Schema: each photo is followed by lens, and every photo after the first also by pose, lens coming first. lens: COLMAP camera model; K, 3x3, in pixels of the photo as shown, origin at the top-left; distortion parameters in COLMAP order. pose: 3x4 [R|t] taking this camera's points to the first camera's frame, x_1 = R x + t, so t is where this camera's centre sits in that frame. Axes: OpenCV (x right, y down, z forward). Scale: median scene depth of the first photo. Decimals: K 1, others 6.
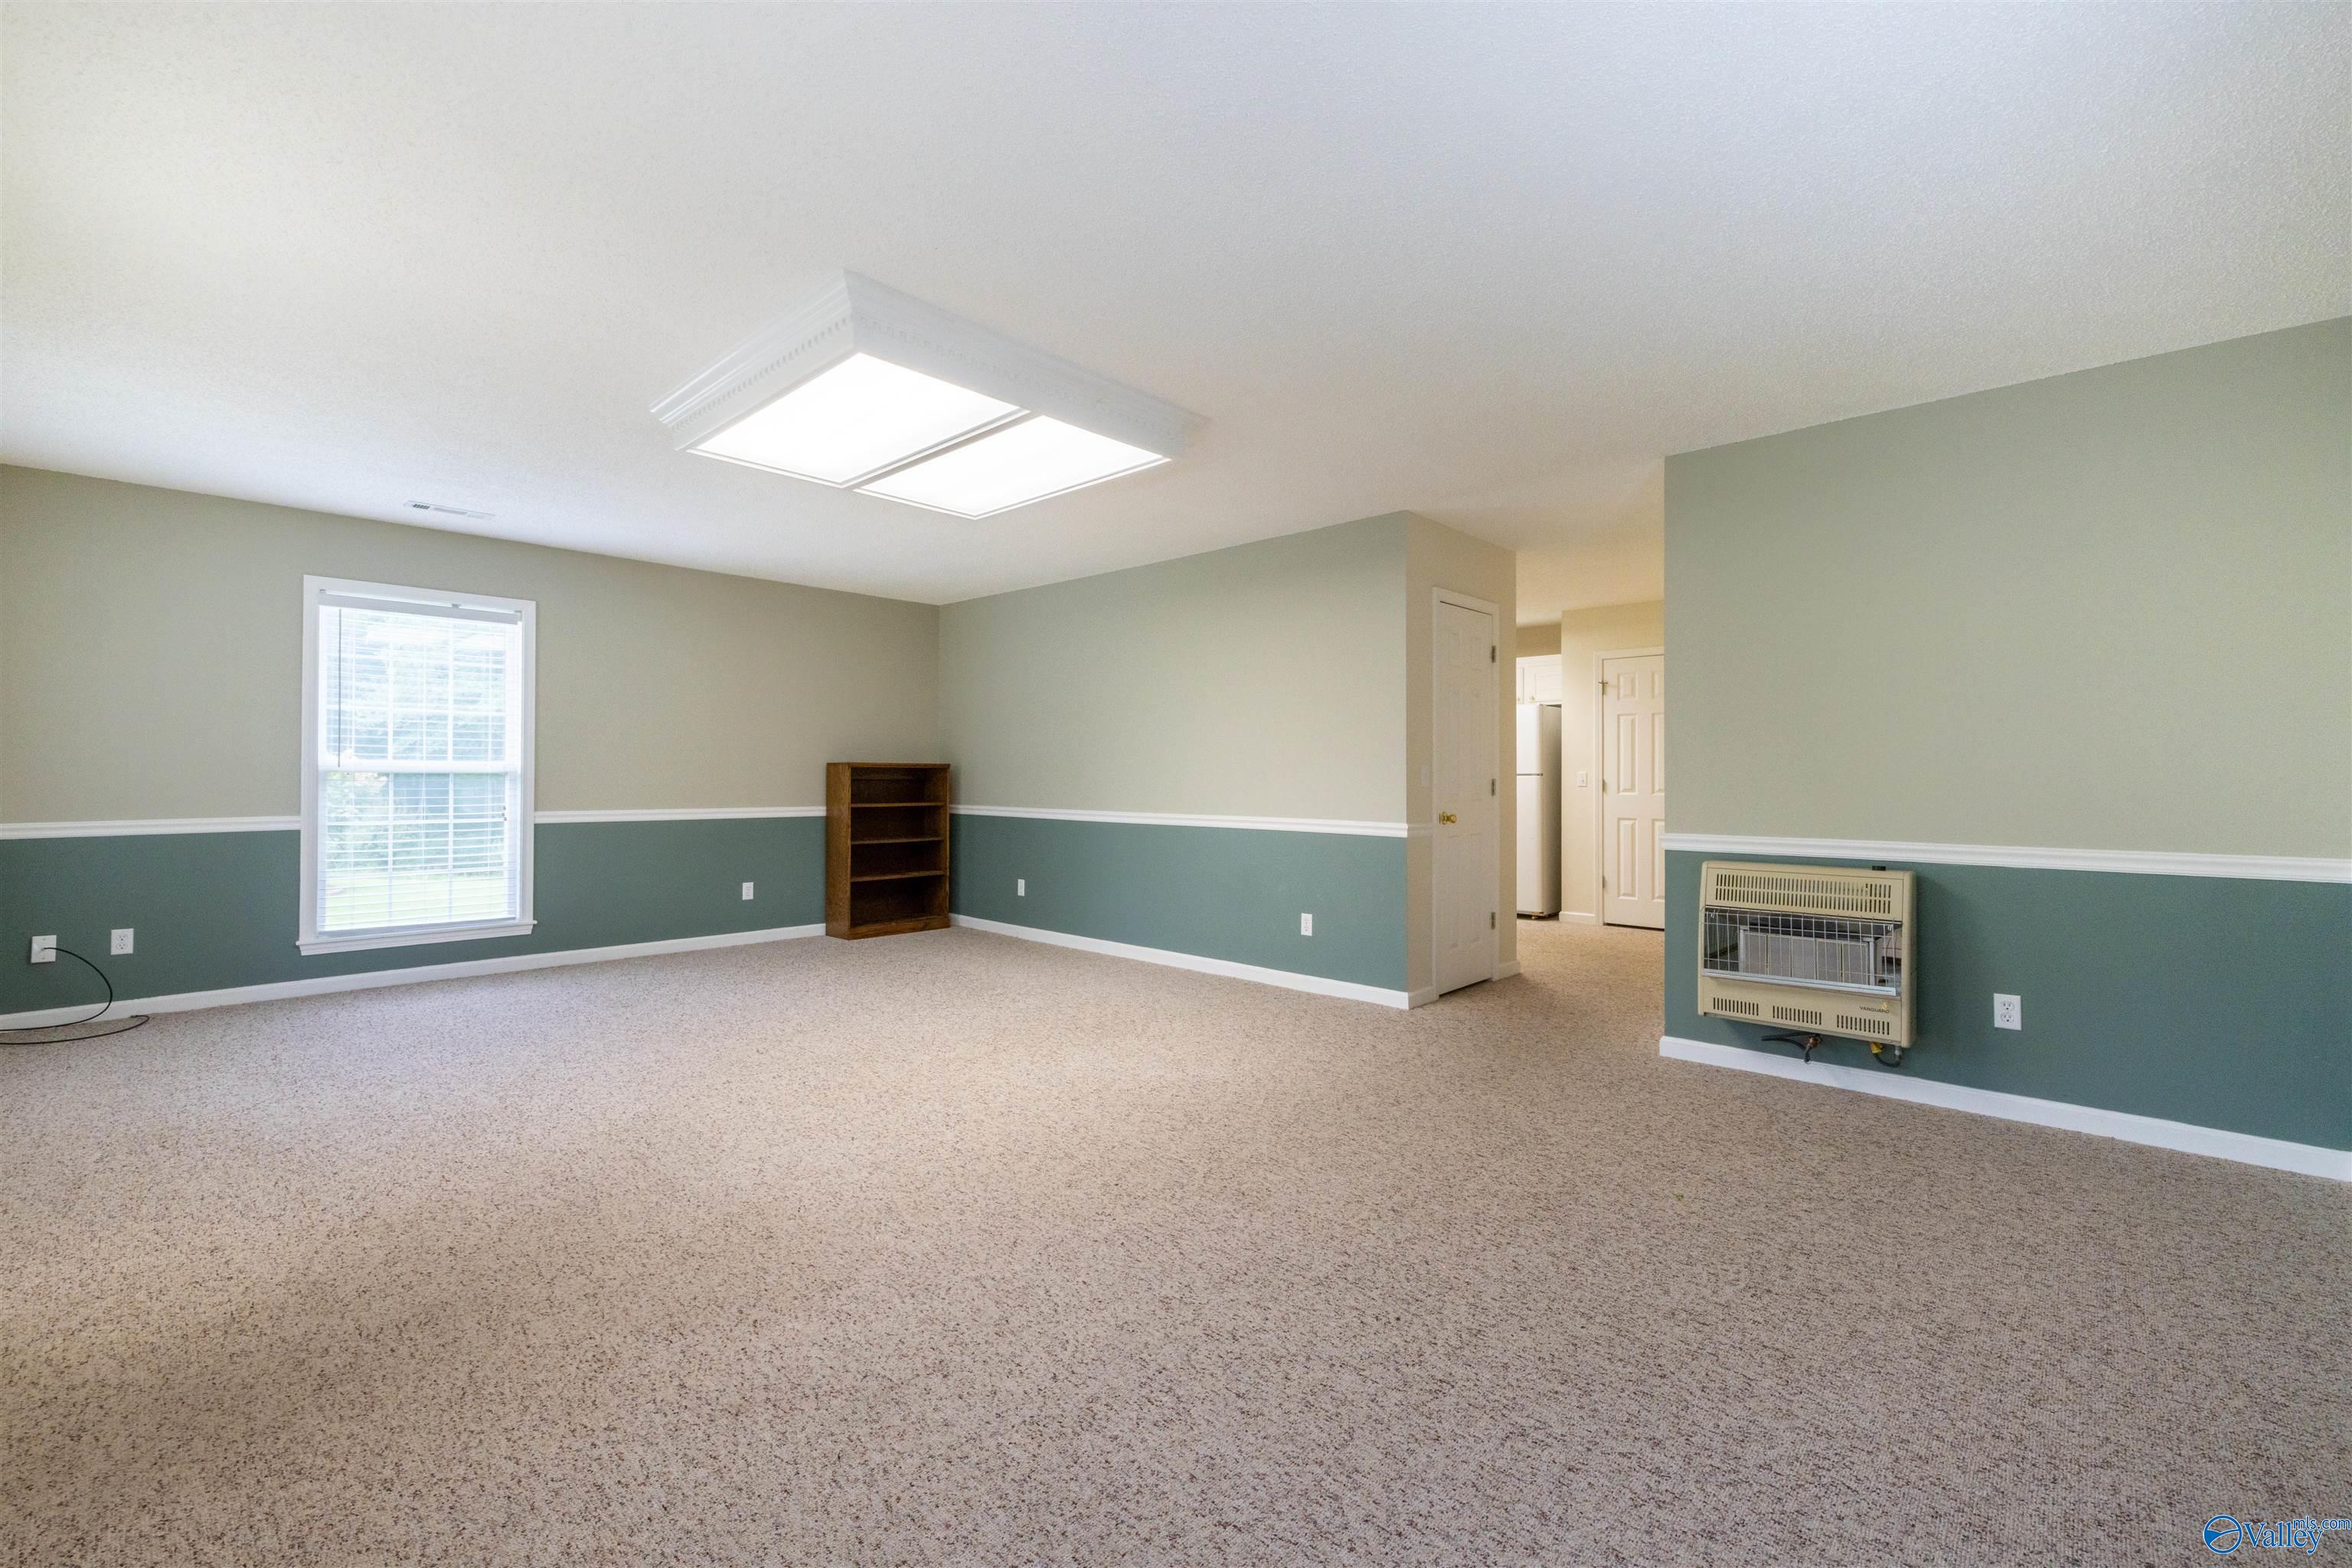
lens RADIAL K [[987.9, 0, 1165.0], [0, 987.9, 778.5], [0, 0, 1]] dist [0.000230, 0.000639]
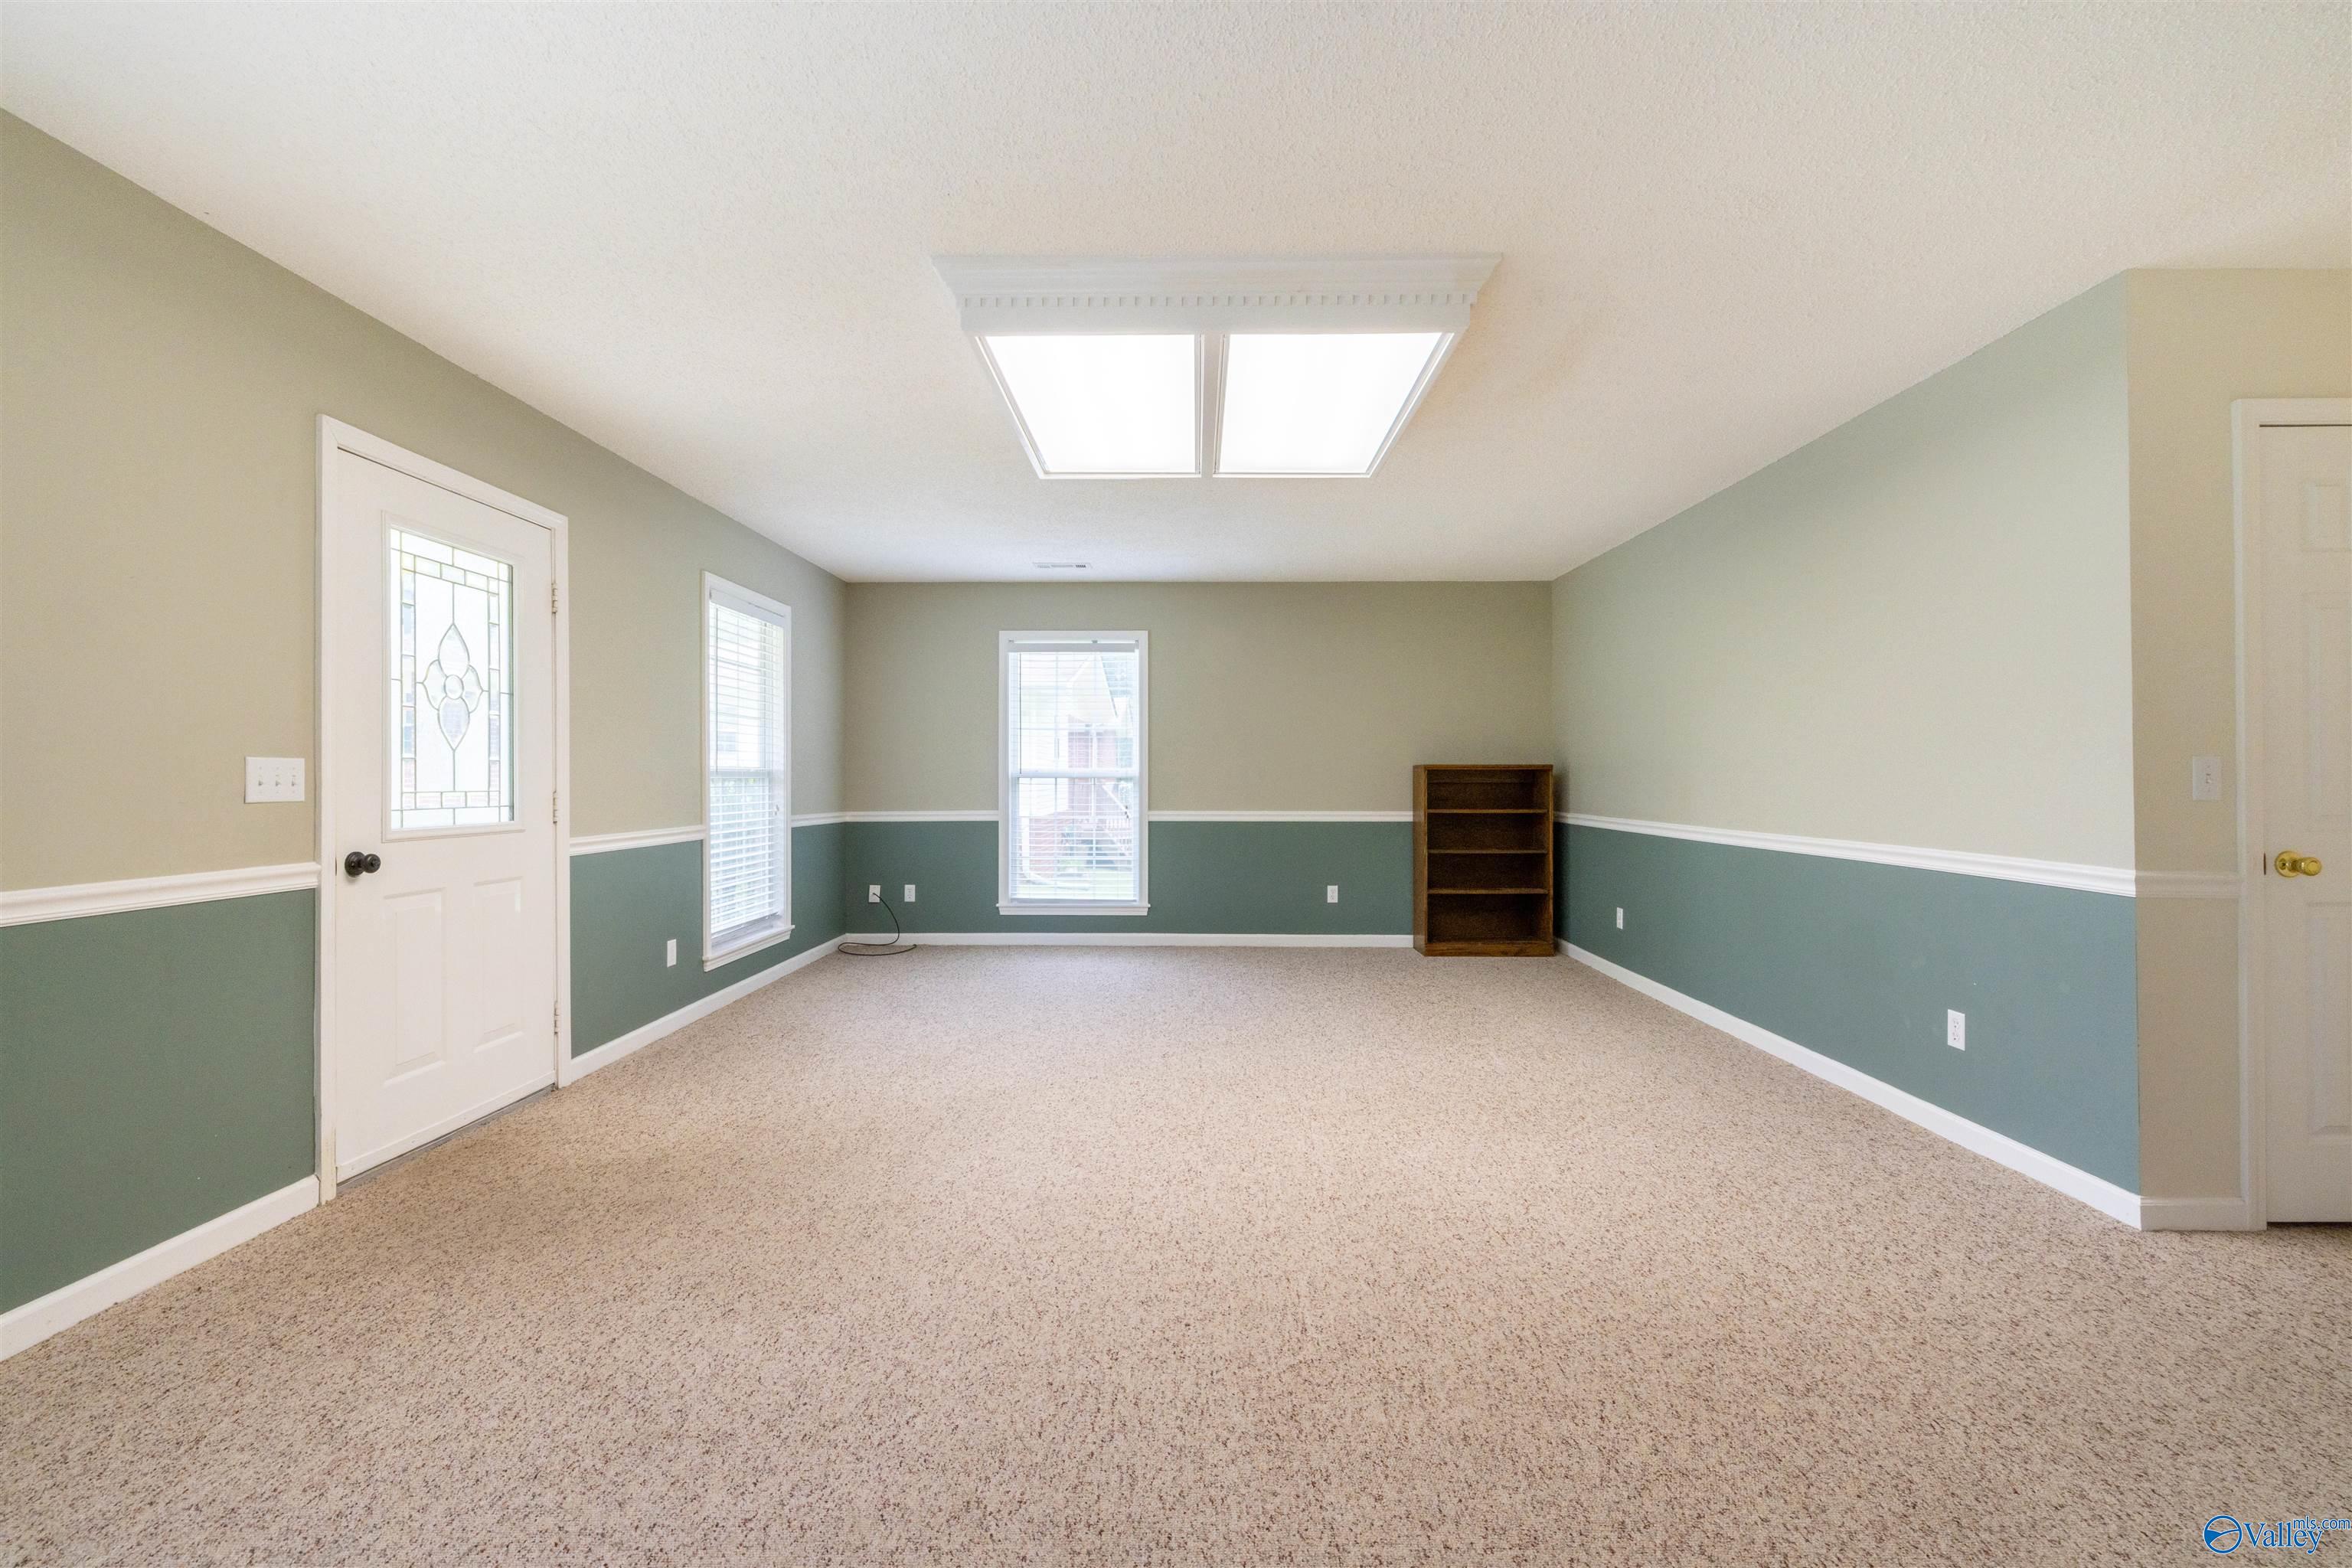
lens RADIAL K [[987.9, 0, 1159.7], [0, 987.9, 774.1], [0, 0, 1]] dist [0.000230, 0.000639]
pose [[0.676164, -0.006343, -0.736724, 0.282232], [0.001439, 0.999972, -0.007288, -0.001459], [0.736750, 0.003868, 0.676154, 0.271761]]
